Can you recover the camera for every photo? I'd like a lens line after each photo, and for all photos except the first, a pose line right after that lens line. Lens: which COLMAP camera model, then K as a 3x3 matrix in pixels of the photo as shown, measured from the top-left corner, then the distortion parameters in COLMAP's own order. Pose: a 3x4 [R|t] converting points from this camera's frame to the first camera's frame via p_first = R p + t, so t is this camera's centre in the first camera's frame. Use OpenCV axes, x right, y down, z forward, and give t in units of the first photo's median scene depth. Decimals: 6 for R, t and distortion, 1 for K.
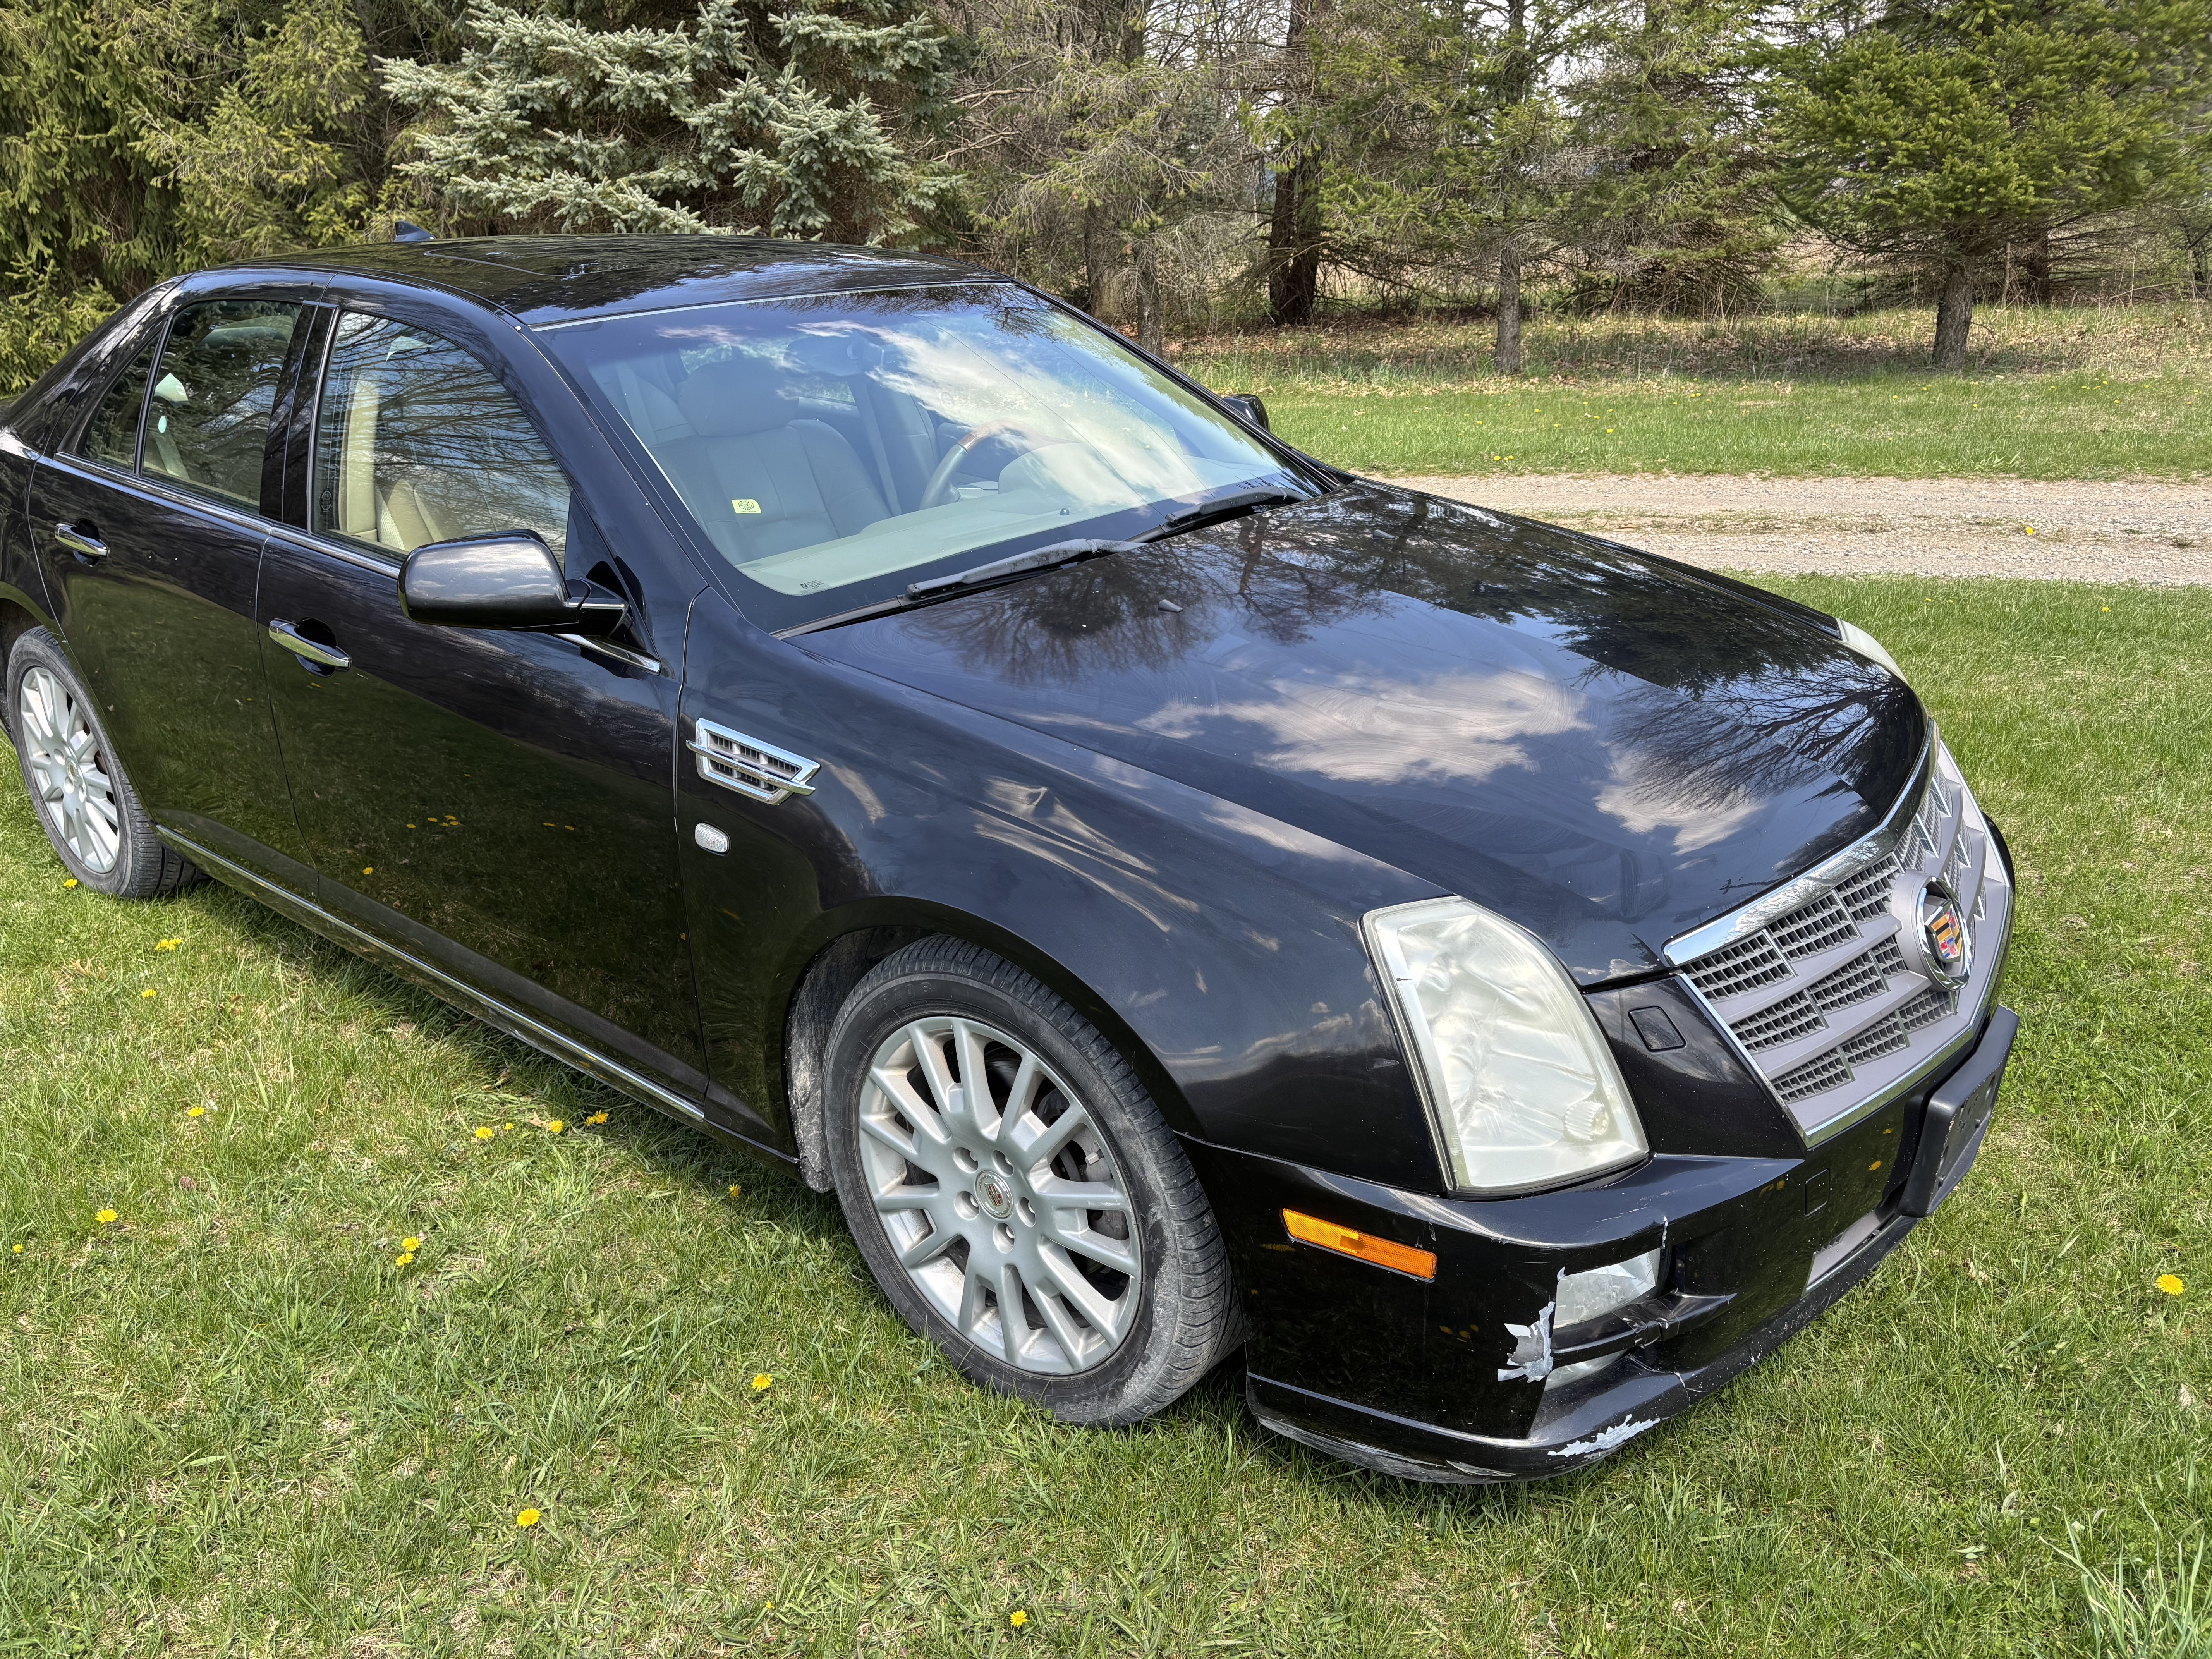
lens RADIAL K [[1671.0, 0, 1112.4], [0, 1671.0, 836.0], [0, 0, 1]] dist [0.069117, -0.089756]
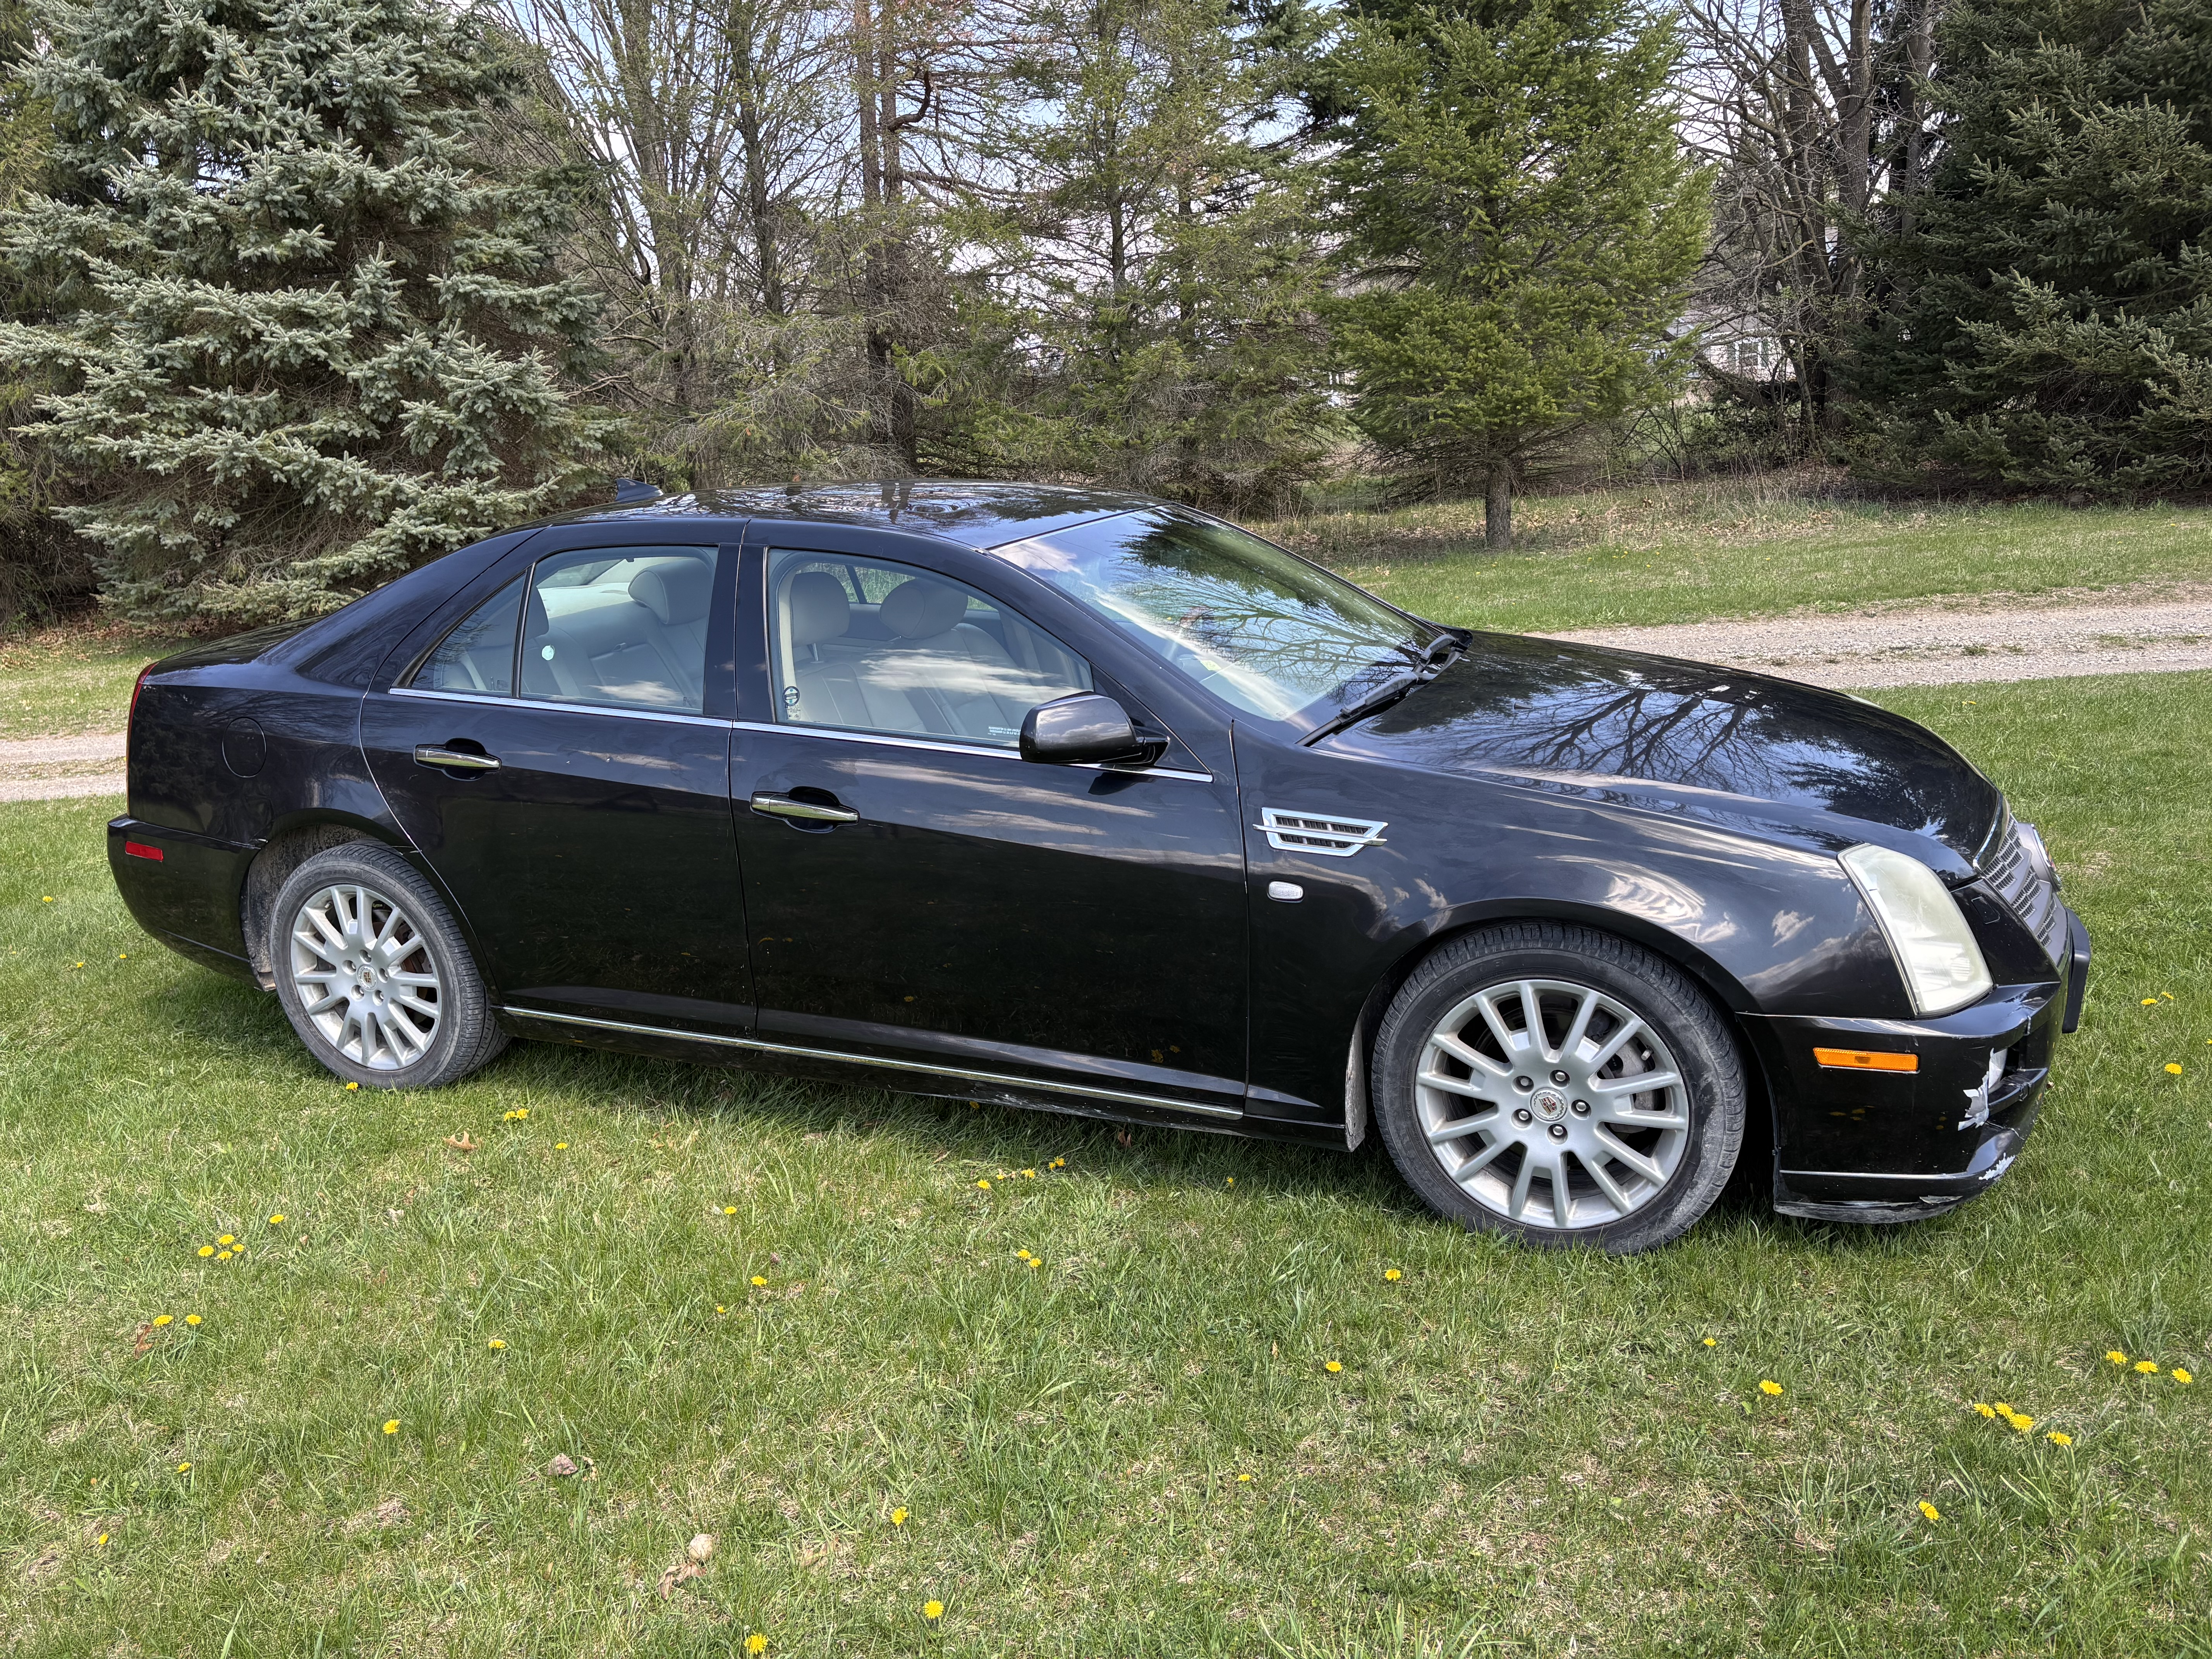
lens RADIAL K [[1671.0, 0, 1112.4], [0, 1671.0, 836.0], [0, 0, 1]] dist [0.069117, -0.089756]
pose [[0.954327, -0.100046, 0.281516, -0.128643], [0.133635, 0.985693, -0.102718, 0.013492], [-0.267212, 0.135646, 0.954043, -0.049219]]
